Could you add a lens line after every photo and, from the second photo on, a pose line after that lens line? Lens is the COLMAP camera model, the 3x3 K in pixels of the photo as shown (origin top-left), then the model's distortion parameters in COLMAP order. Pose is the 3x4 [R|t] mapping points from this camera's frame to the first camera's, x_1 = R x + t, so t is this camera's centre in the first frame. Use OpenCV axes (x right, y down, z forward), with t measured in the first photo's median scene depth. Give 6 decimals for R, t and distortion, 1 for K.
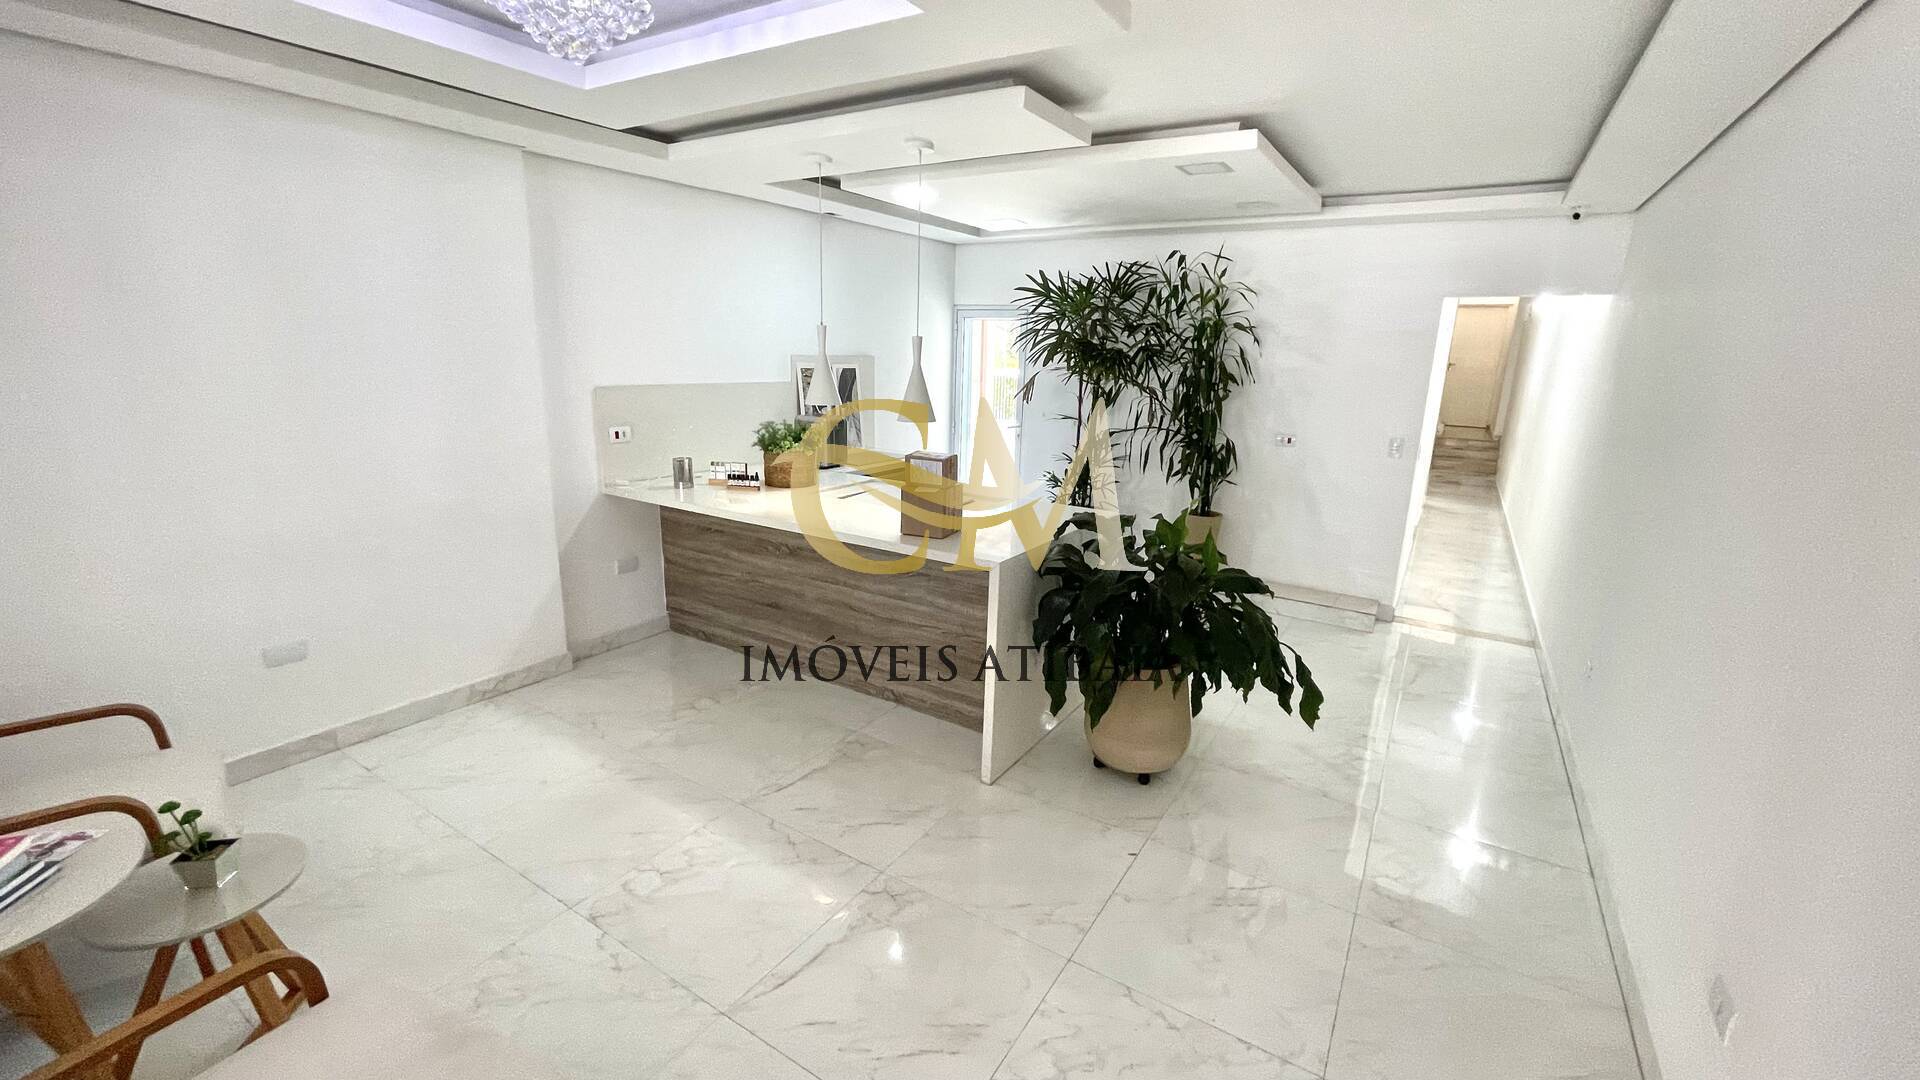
lens RADIAL K [[775.9, 0, 961.7], [0, 775.9, 534.7], [0, 0, 1]] dist [-0.007333, 0.002694]
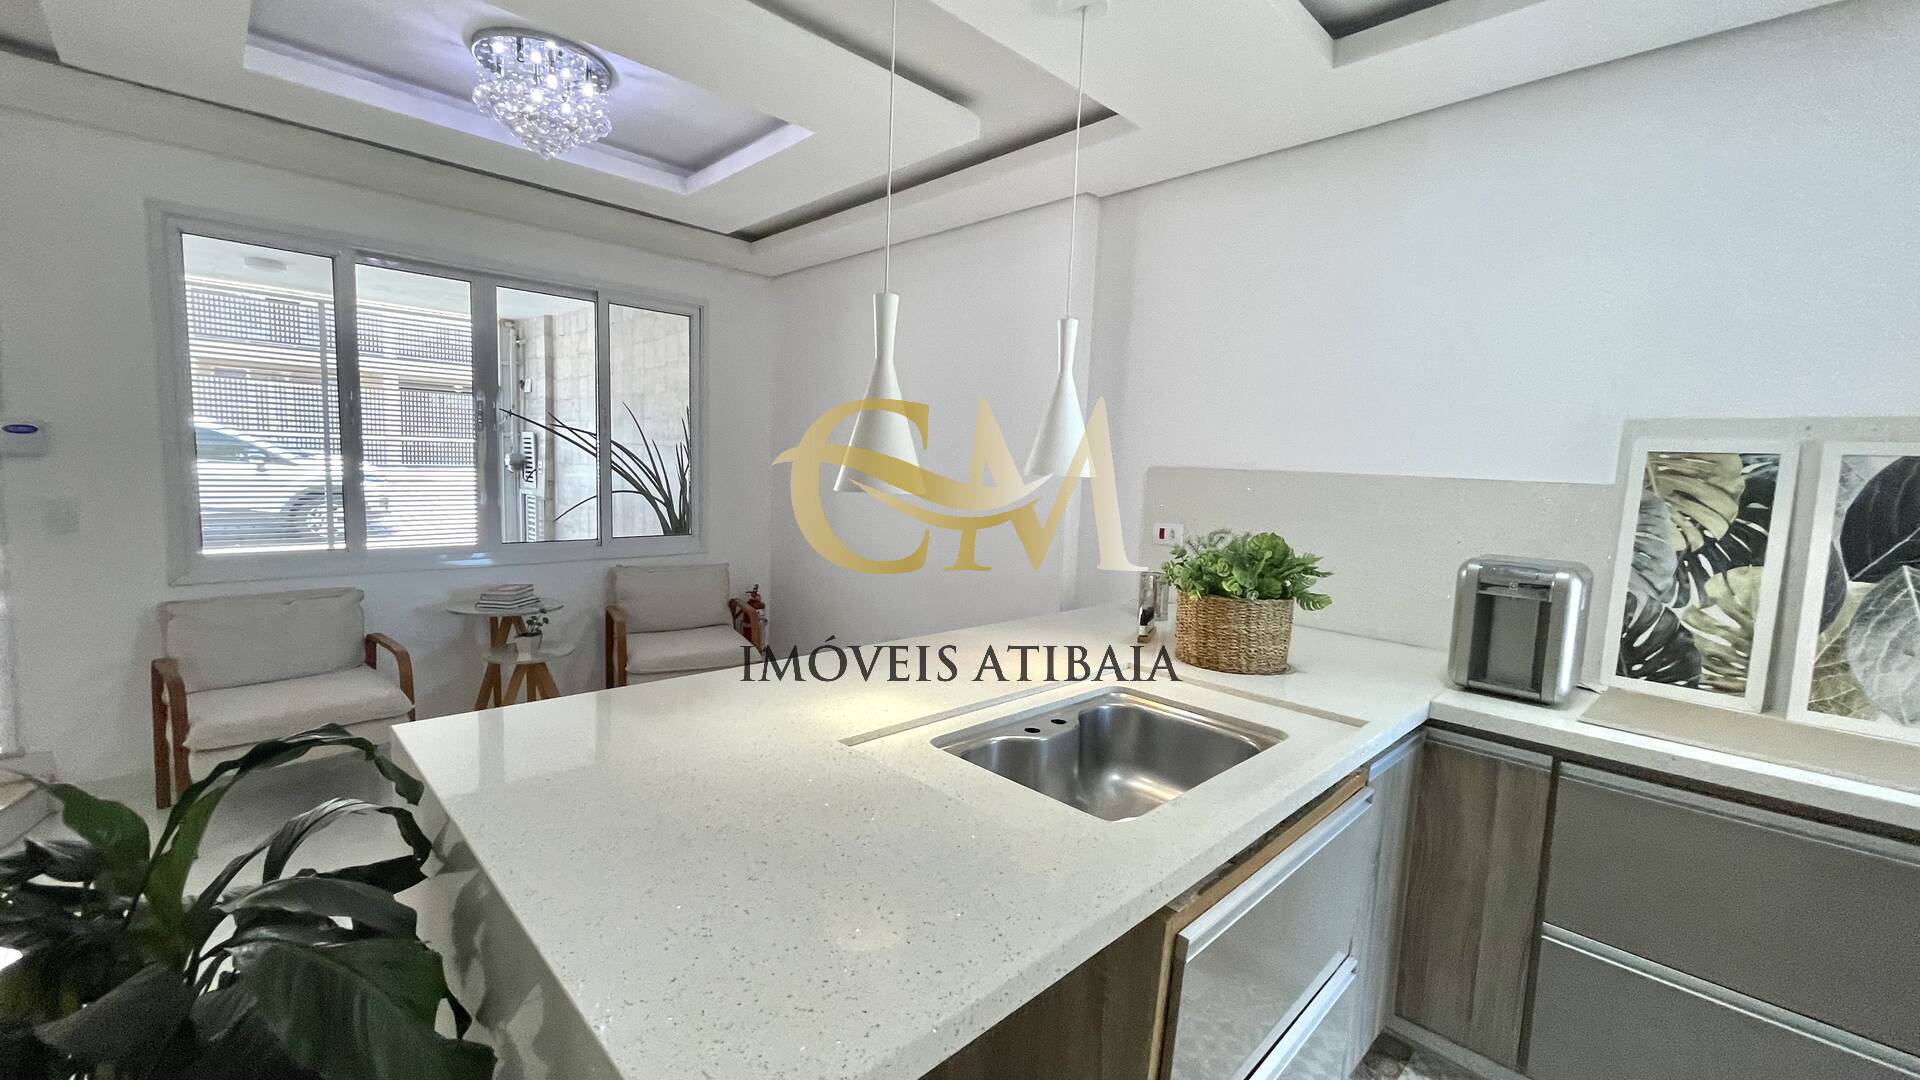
lens RADIAL K [[775.9, 0, 957.7], [0, 775.9, 545.4], [0, 0, 1]] dist [-0.007333, 0.002694]
pose [[-0.226604, 0.069892, -0.971476, 0.332046], [-0.274535, 0.952397, 0.132556, -0.179854], [0.934495, 0.296742, -0.196629, 1.079070]]
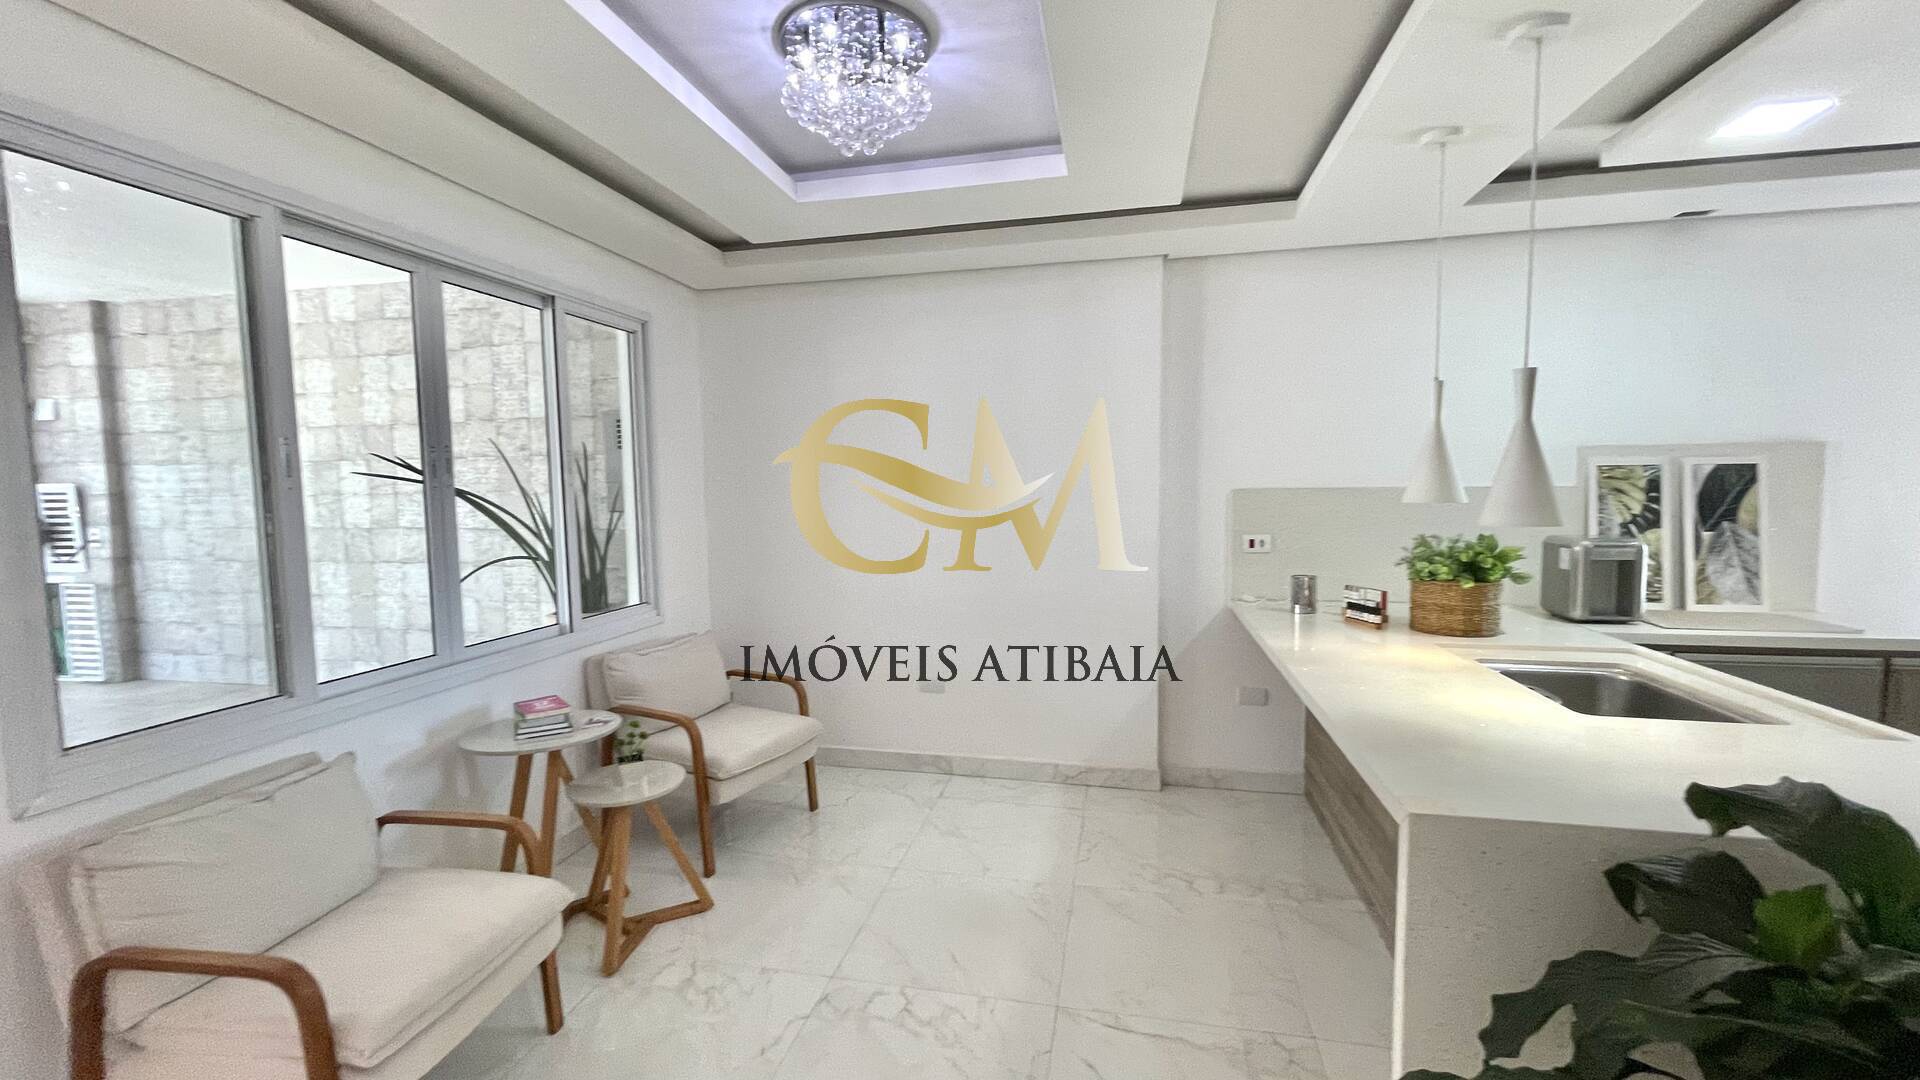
lens RADIAL K [[775.9, 0, 958.6], [0, 775.9, 539.8], [0, 0, 1]] dist [-0.007333, 0.002694]
pose [[0.338536, 0.035917, -0.940268, 0.292885], [-0.202258, 0.978691, -0.035436, -0.039146], [0.918959, 0.202173, 0.338587, 0.447908]]
